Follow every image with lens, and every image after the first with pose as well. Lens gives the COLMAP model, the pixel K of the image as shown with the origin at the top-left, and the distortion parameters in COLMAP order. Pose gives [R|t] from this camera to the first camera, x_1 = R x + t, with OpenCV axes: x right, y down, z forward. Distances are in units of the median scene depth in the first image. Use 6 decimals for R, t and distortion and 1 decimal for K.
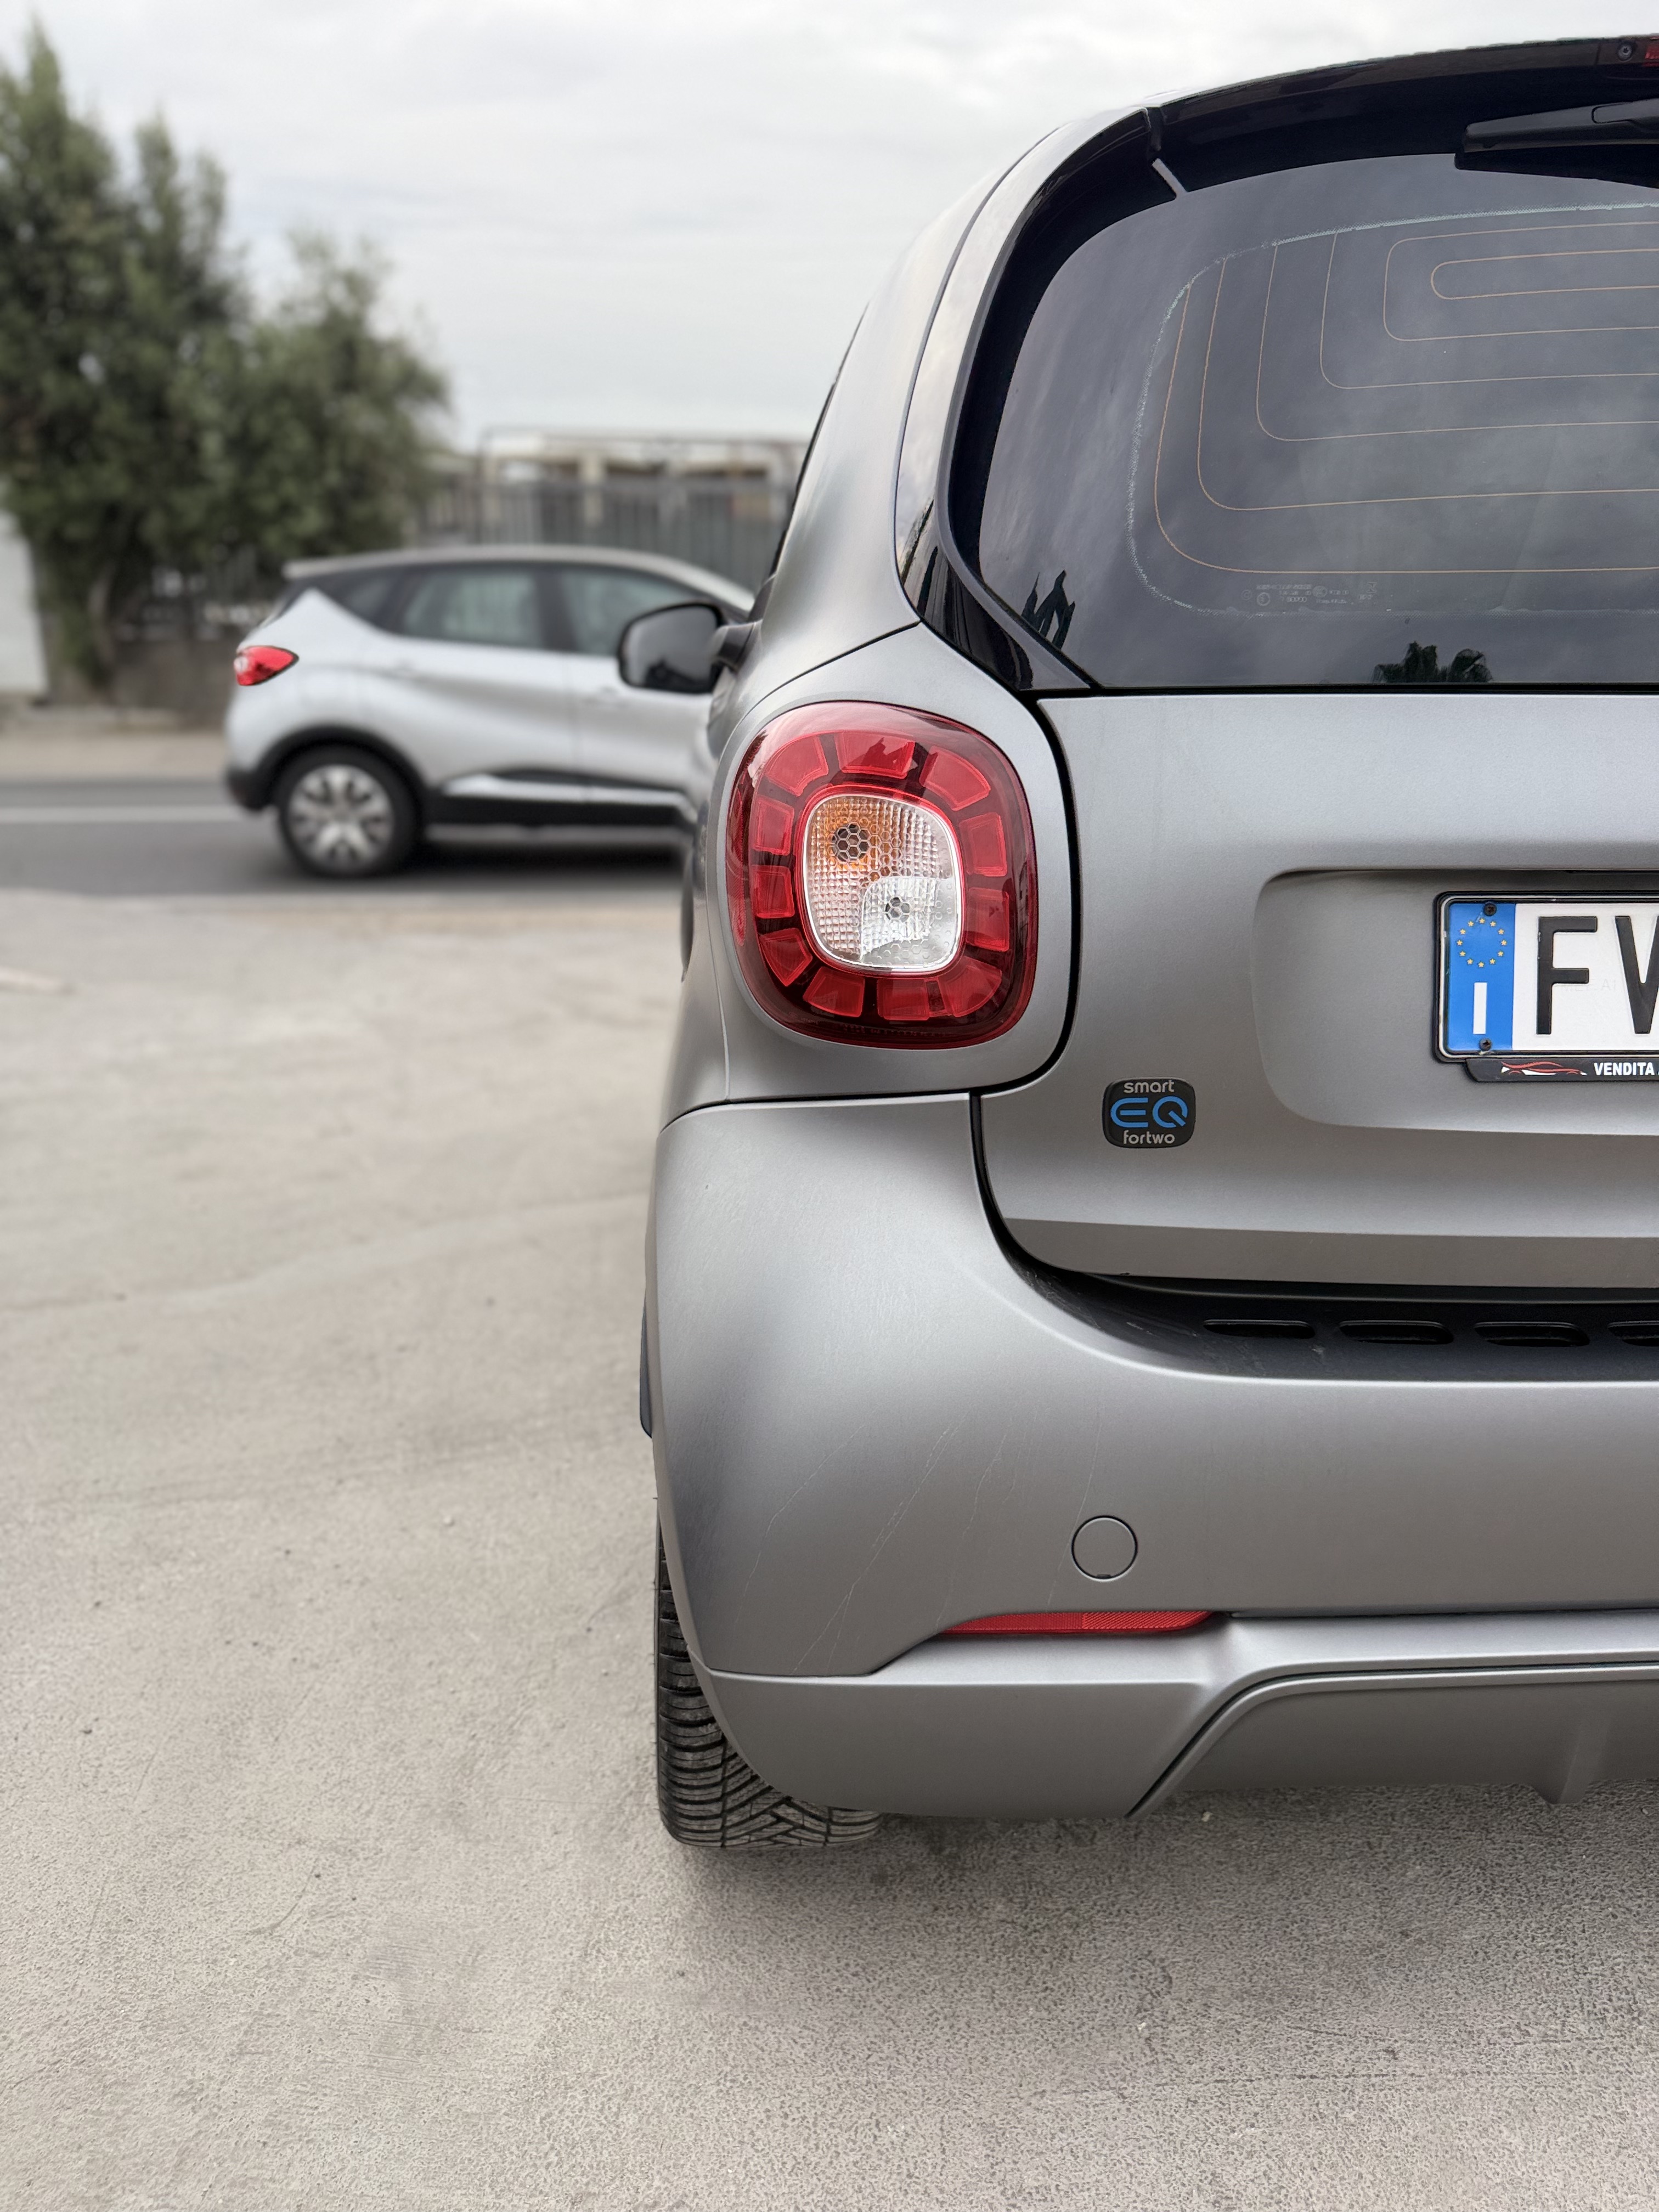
lens RADIAL K [[1713.9, 0, 829.5], [0, 1713.9, 1106.0], [0, 0, 1]] dist [0.034385, -0.065109]
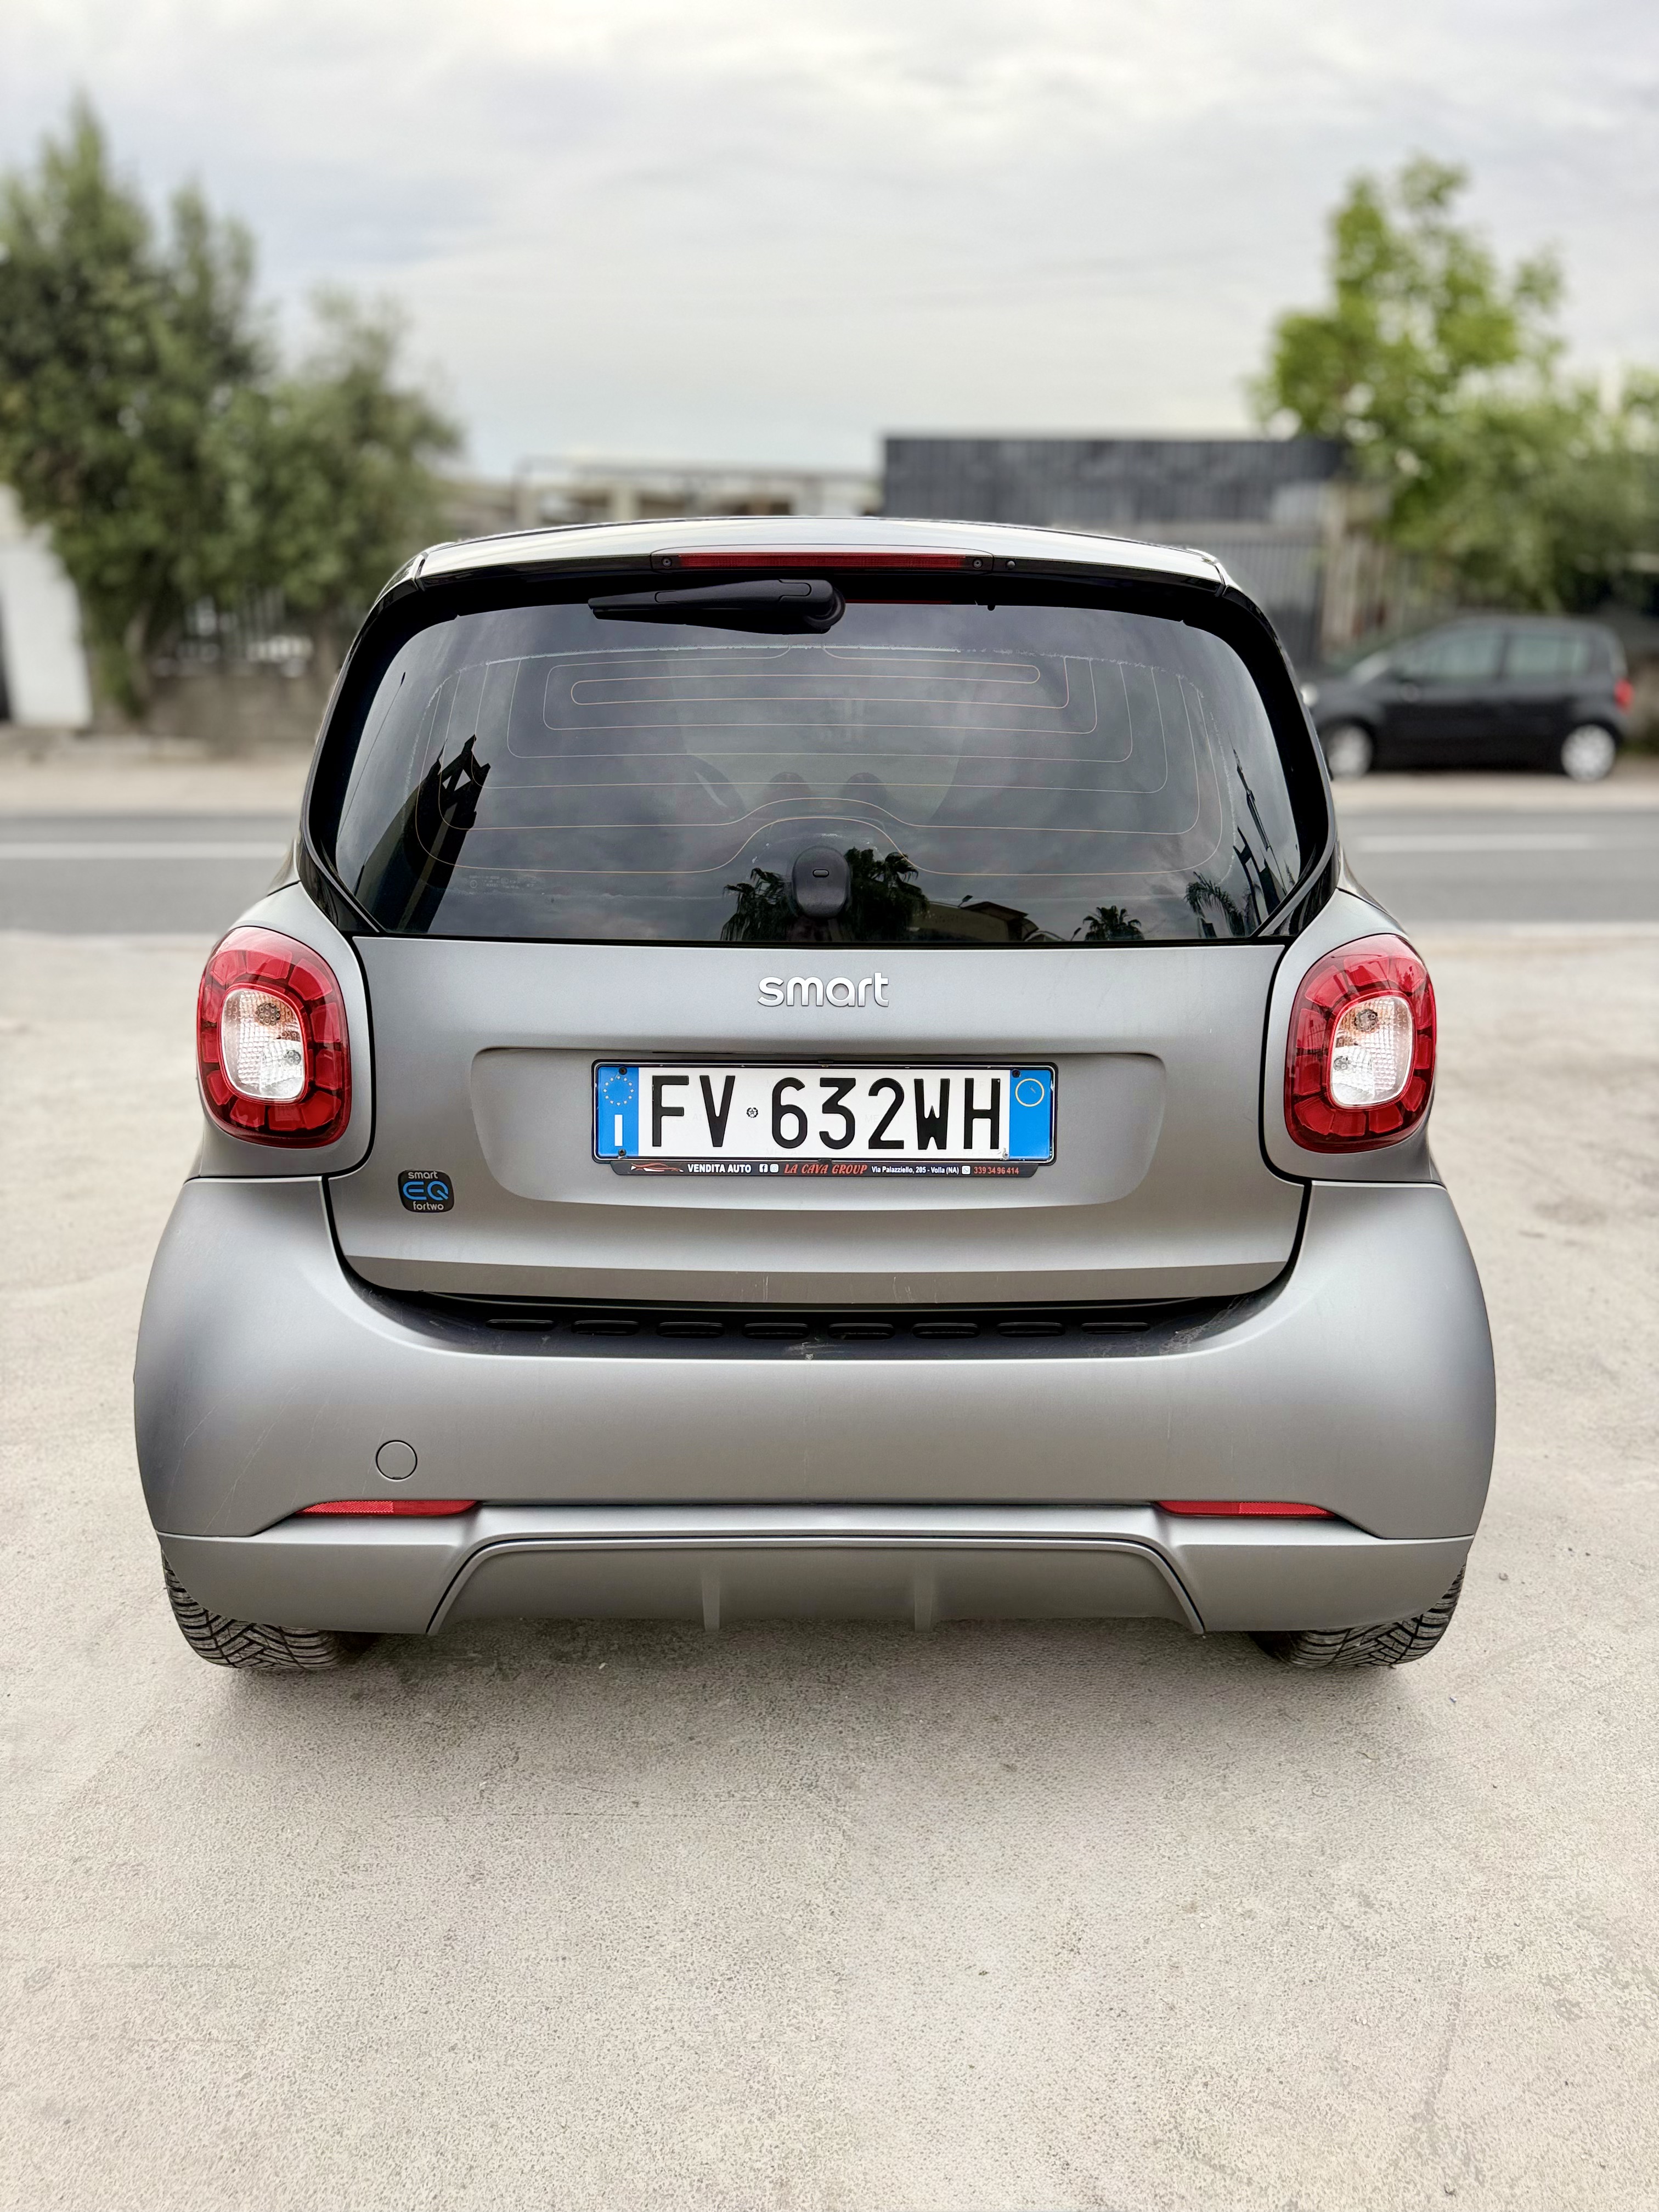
lens RADIAL K [[1743.9, 0, 829.5], [0, 1743.9, 1106.0], [0, 0, 1]] dist [0.050735, -0.078065]
pose [[0.998577, 0.013489, -0.051598, 0.272505], [-0.013658, 0.999902, -0.002913, -0.032039], [0.051554, 0.003613, 0.998664, -0.263114]]
